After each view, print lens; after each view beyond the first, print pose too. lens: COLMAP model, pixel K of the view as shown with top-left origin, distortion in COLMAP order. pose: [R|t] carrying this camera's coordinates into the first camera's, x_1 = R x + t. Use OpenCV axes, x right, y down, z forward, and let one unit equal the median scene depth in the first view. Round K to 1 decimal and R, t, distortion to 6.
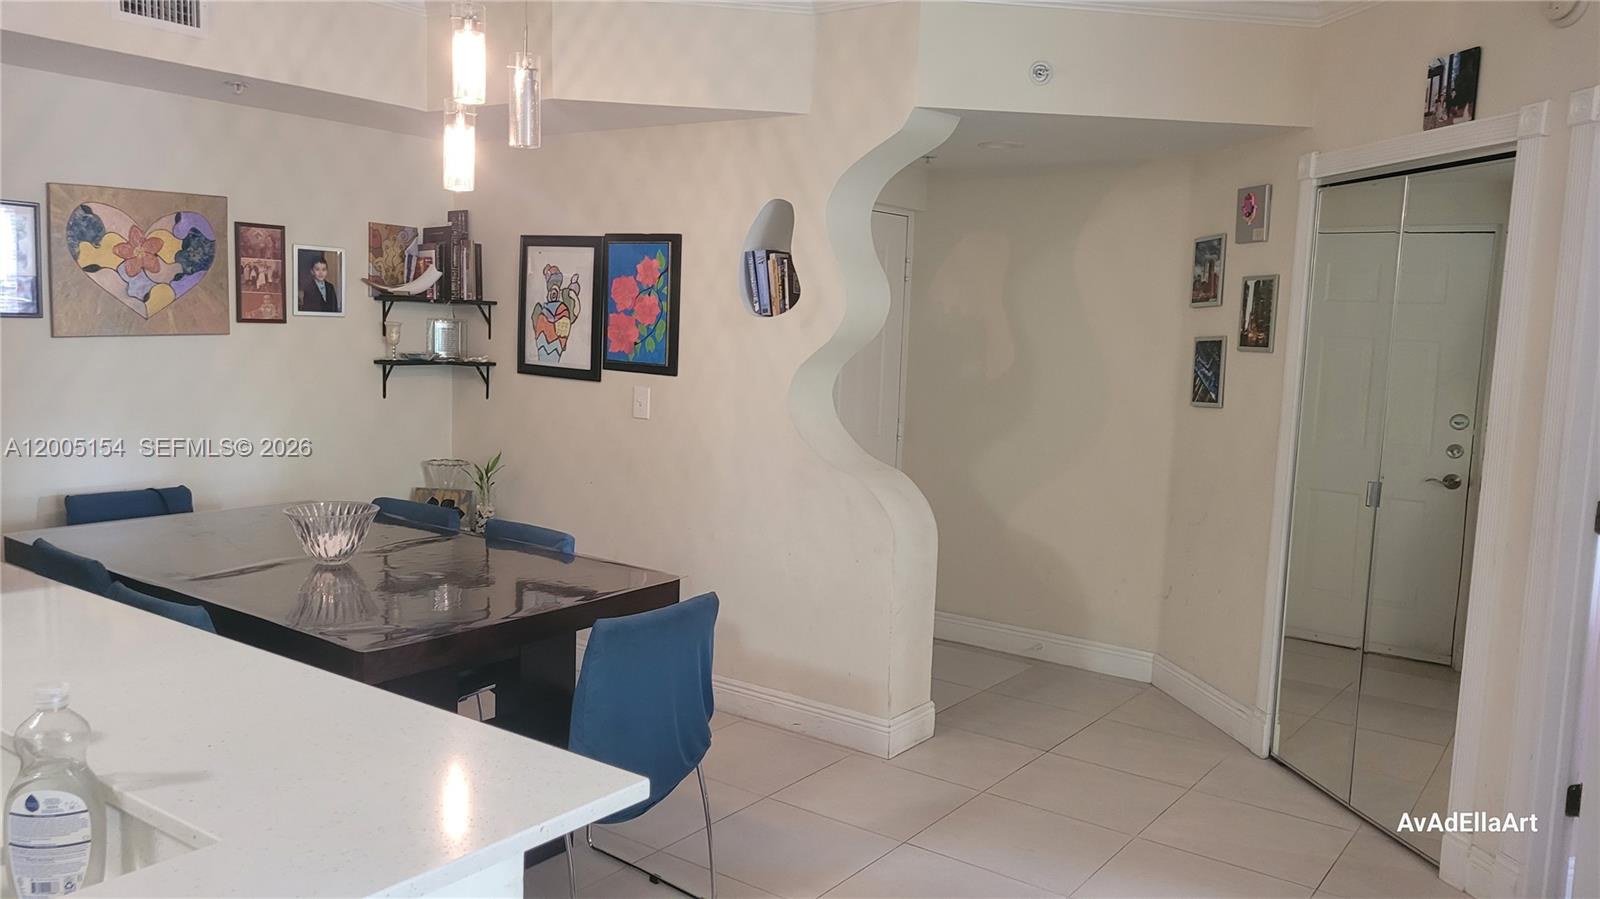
lens RADIAL K [[1205.0, 0, 778.7], [0, 1205.0, 458.4], [0, 0, 1]] dist [0.045118, -0.031299]
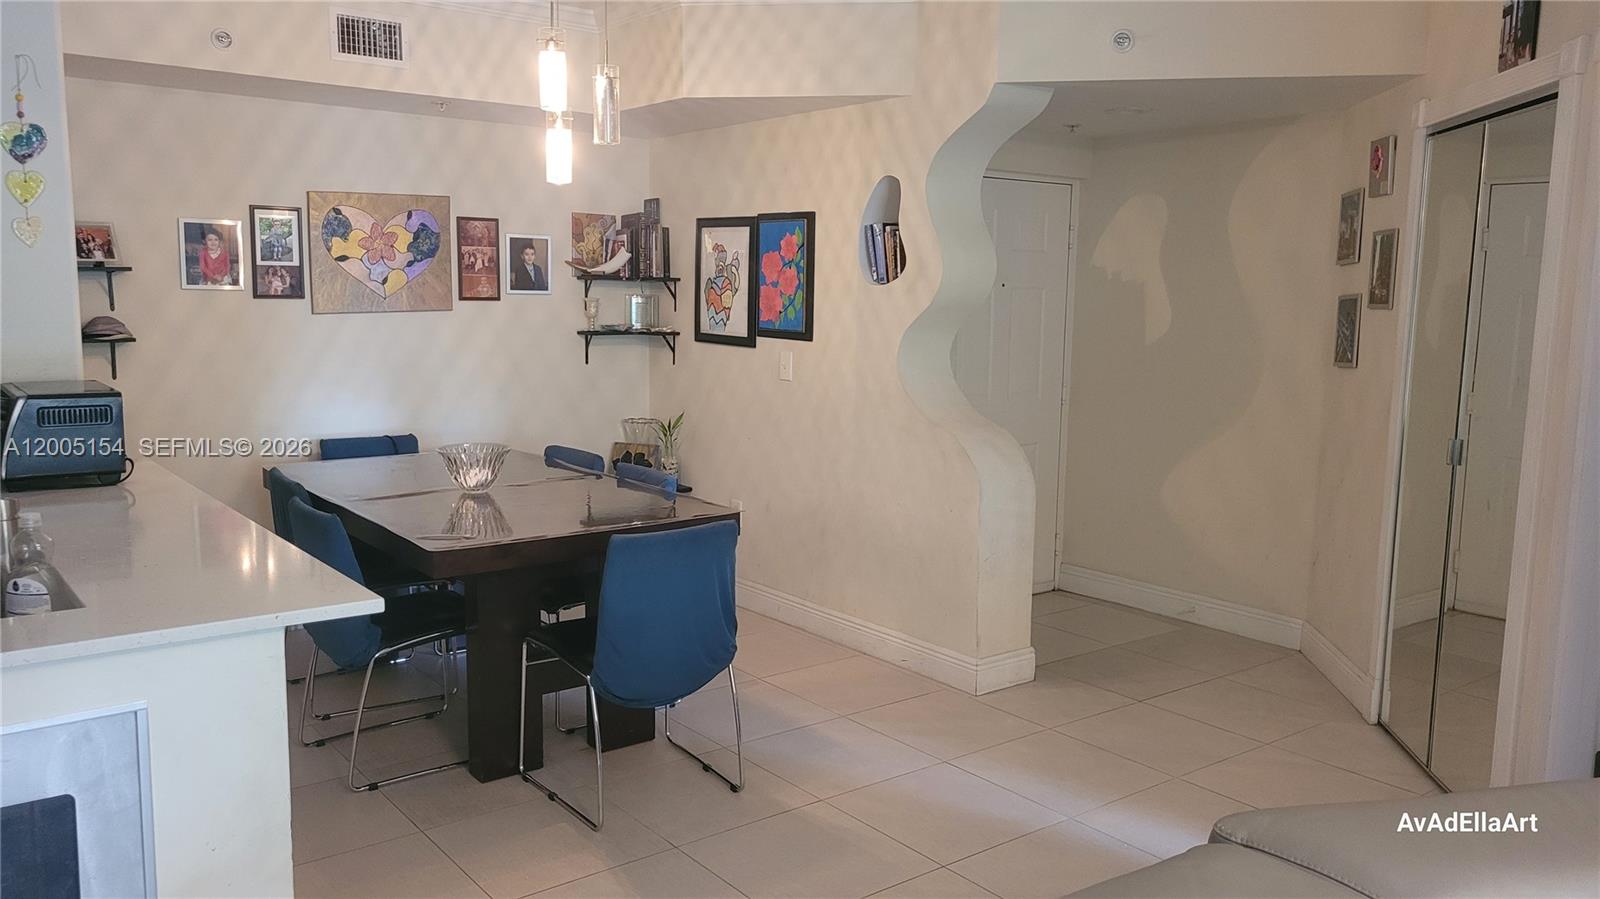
lens RADIAL K [[1205.0, 0, 793.8], [0, 1205.0, 450.5], [0, 0, 1]] dist [0.045118, -0.031299]
pose [[0.961775, 0.014529, -0.273455, 0.211930], [-0.011713, 0.999860, 0.011928, 0.019659], [0.273590, -0.008269, 0.961811, -0.067481]]
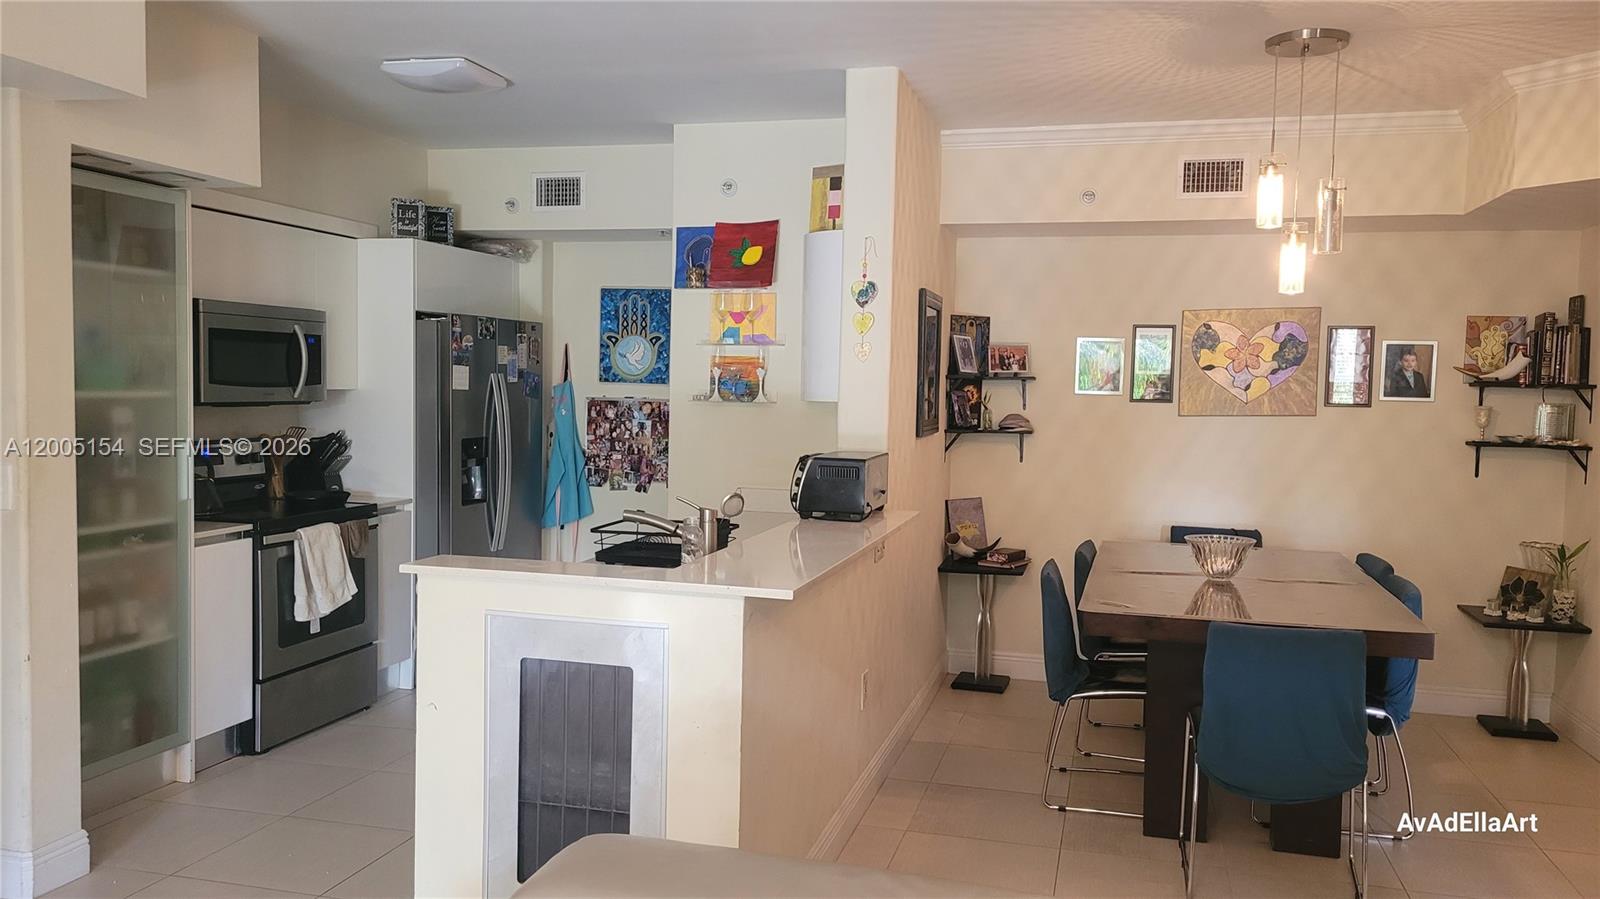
lens RADIAL K [[1205.0, 0, 800.9], [0, 1205.0, 450.7], [0, 0, 1]] dist [0.045118, -0.031299]
pose [[0.368162, 0.026726, -0.929377, 0.529460], [-0.114849, 0.993239, -0.016934, 0.016107], [0.922641, 0.112973, 0.368743, 0.057764]]
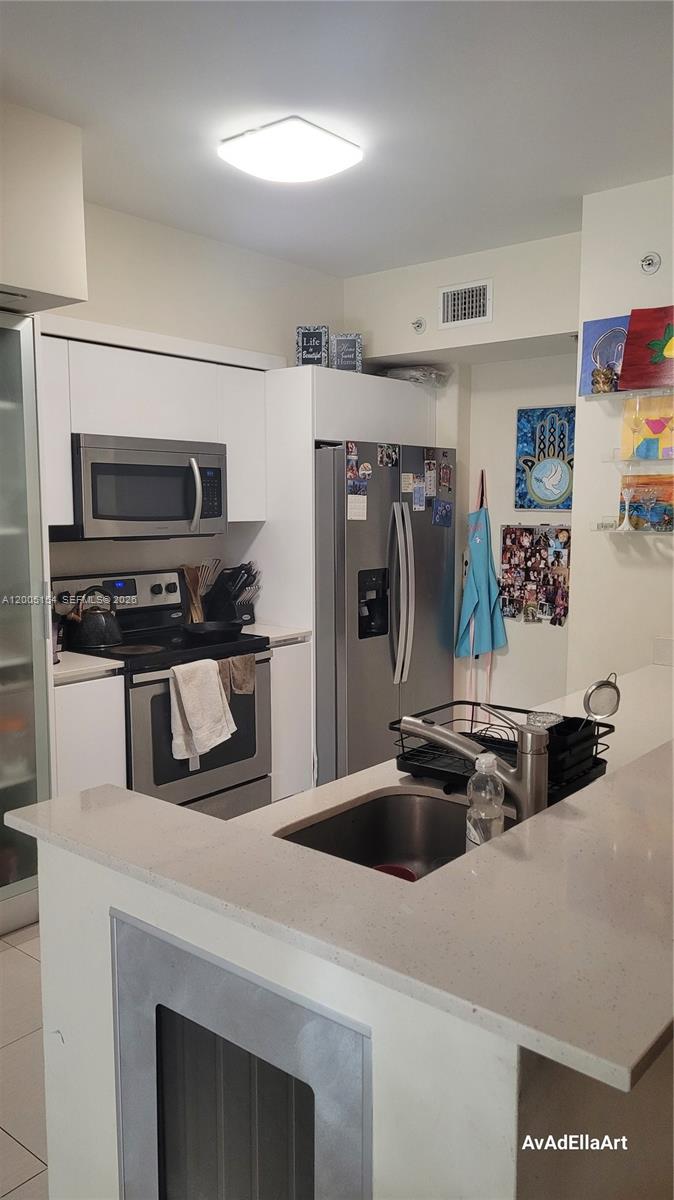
lens RADIAL K [[903.7, 0, 351.8], [0, 903.7, 600.8], [0, 0, 1]] dist [0.045118, -0.031299]
pose [[-0.046019, 0.075135, -0.996111, 0.136417], [-0.117402, 0.989850, 0.080087, -0.019861], [0.992018, 0.120631, -0.036731, 0.228174]]
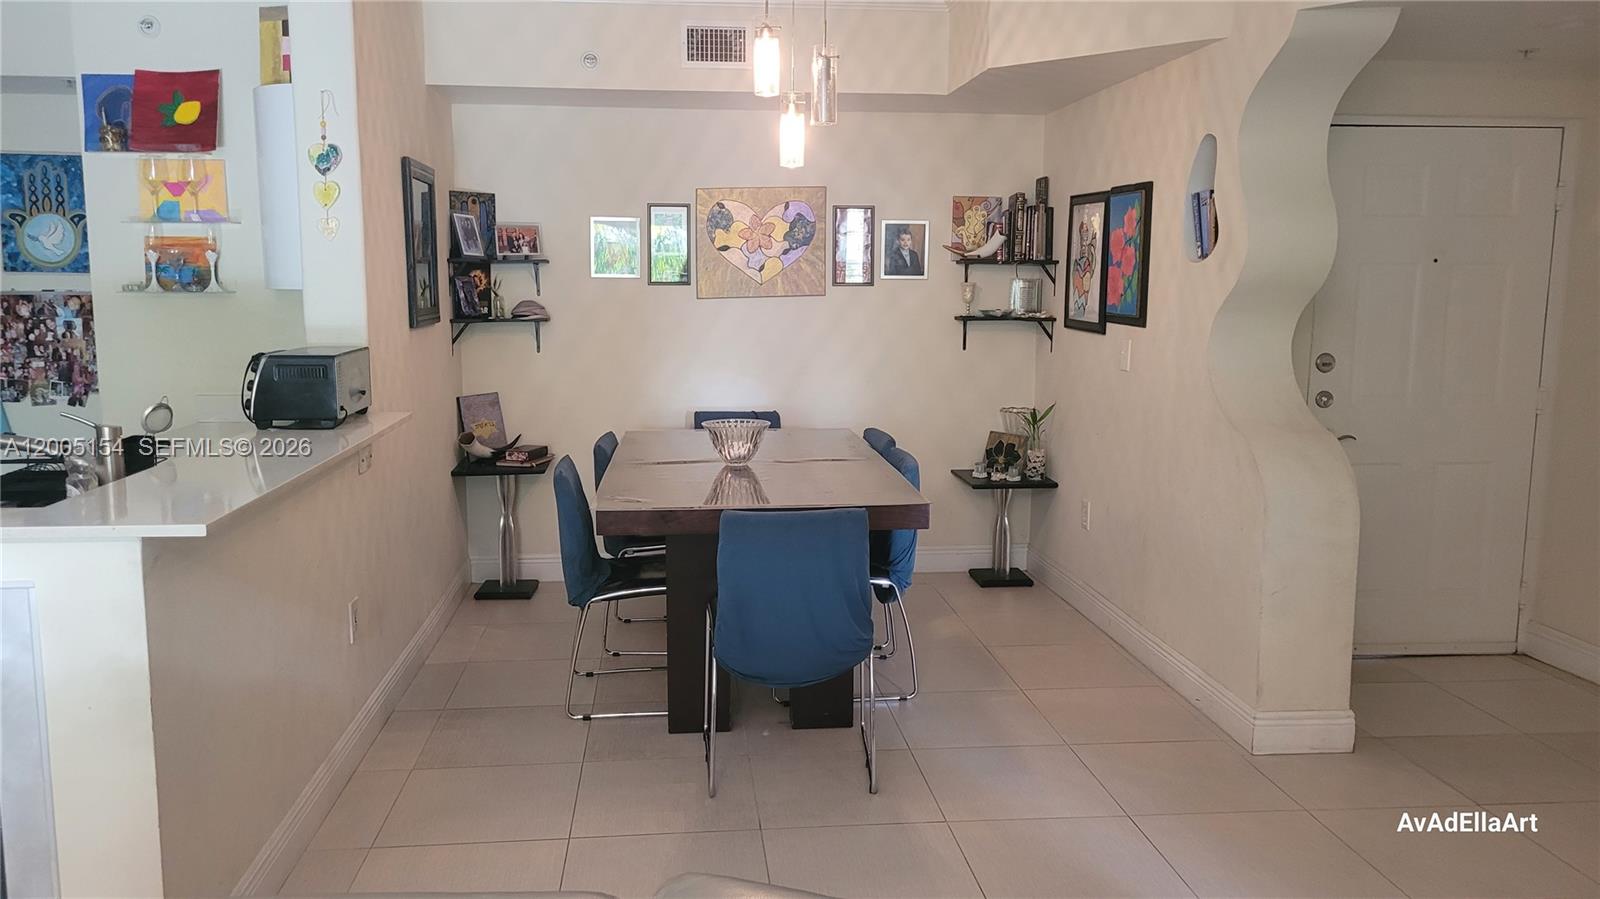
lens RADIAL K [[1205.0, 0, 784.5], [0, 1205.0, 445.2], [0, 0, 1]] dist [0.045118, -0.031299]
pose [[0.669789, 0.070918, -0.739157, 0.475531], [-0.066118, 0.997171, 0.035759, 0.012099], [0.739602, 0.024921, 0.672583, 0.130033]]
